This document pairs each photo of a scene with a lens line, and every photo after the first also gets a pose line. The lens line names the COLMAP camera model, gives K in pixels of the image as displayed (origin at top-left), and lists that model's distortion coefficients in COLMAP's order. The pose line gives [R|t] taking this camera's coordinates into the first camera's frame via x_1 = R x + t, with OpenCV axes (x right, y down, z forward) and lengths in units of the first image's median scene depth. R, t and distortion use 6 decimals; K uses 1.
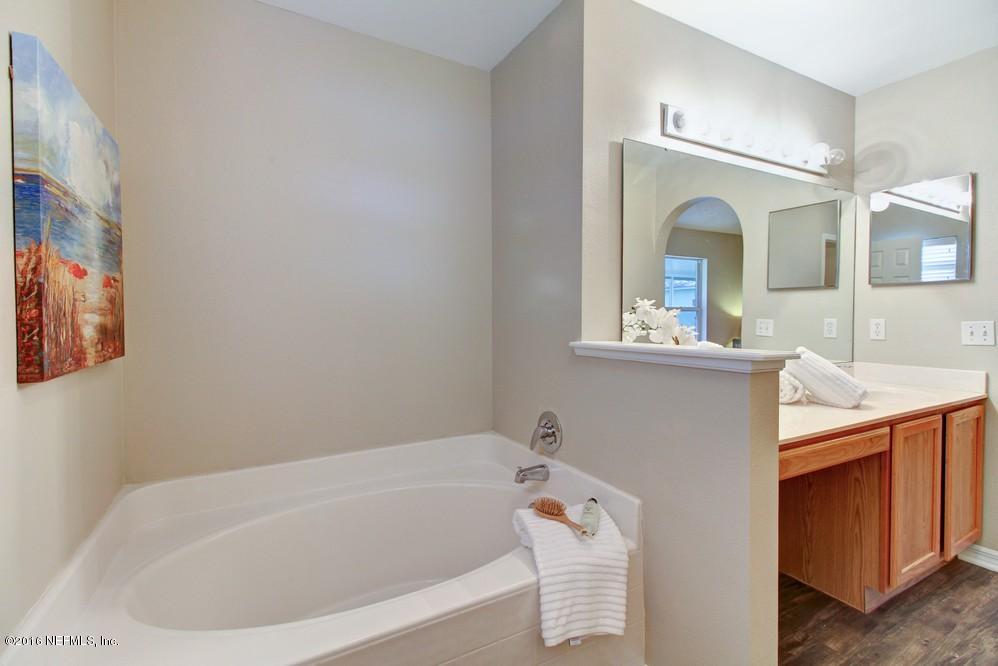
lens RADIAL K [[457.3, 0, 502.9], [0, 457.3, 327.3], [0, 0, 1]] dist [0.017512, -0.009712]
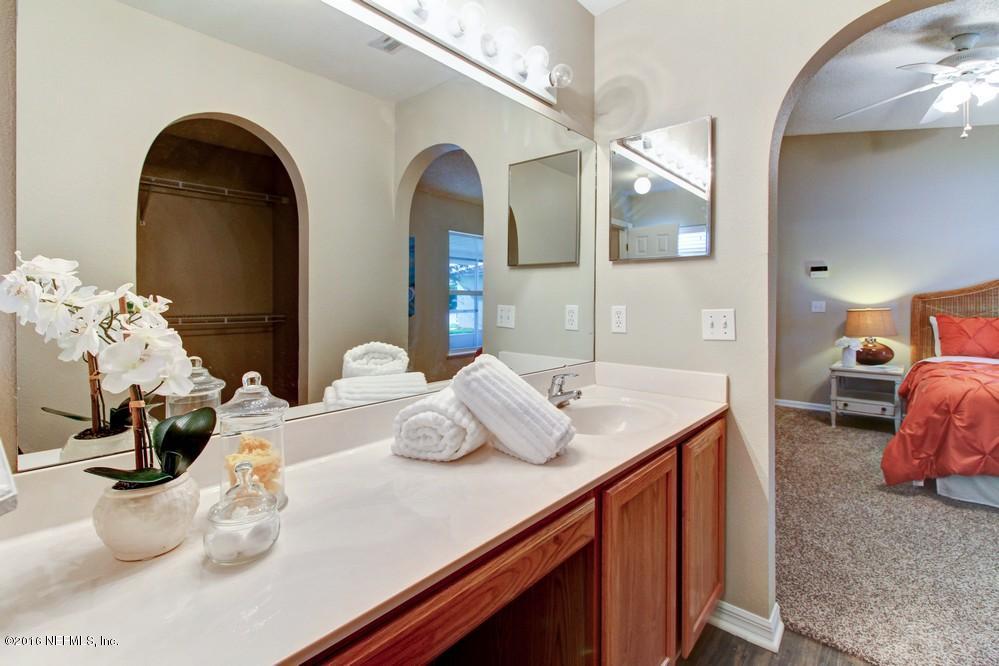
lens RADIAL K [[474.5, 0, 497.5], [0, 474.5, 310.9], [0, 0, 1]] dist [0.016527, -0.011989]
pose [[0.936579, -0.003190, 0.350443, 0.392192], [0.004142, 0.999989, -0.001966, -0.009826], [-0.350433, 0.003293, 0.936582, 0.370933]]
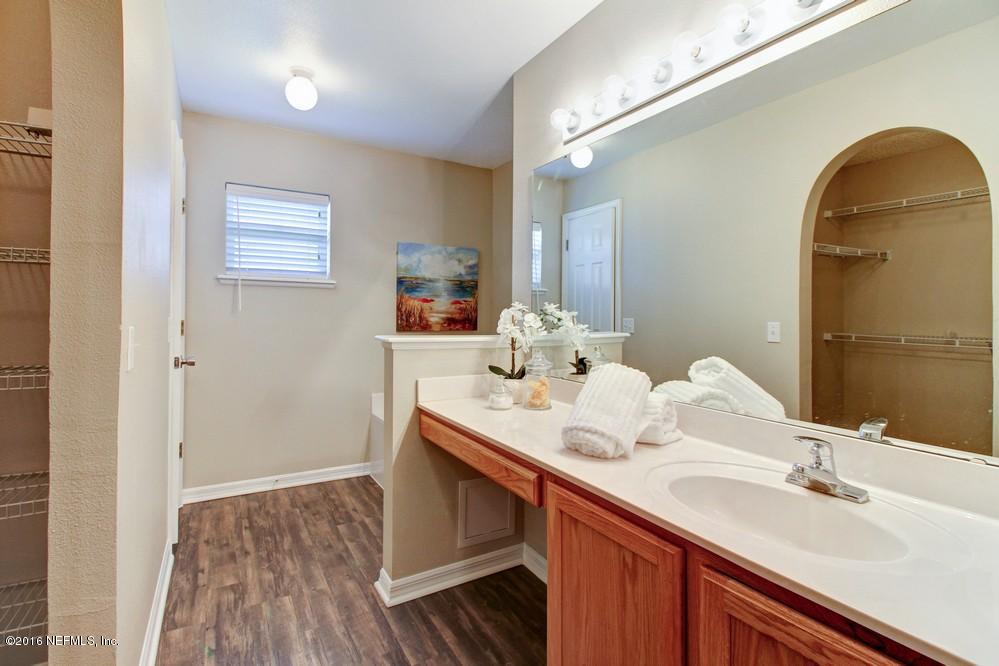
lens RADIAL K [[474.5, 0, 497.5], [0, 474.5, 310.9], [0, 0, 1]] dist [0.016527, -0.011989]
pose [[0.026885, -0.001298, -0.999638, 1.188849], [-0.030856, 0.999522, -0.002128, -0.028611], [0.999162, 0.030903, 0.026832, 0.683649]]
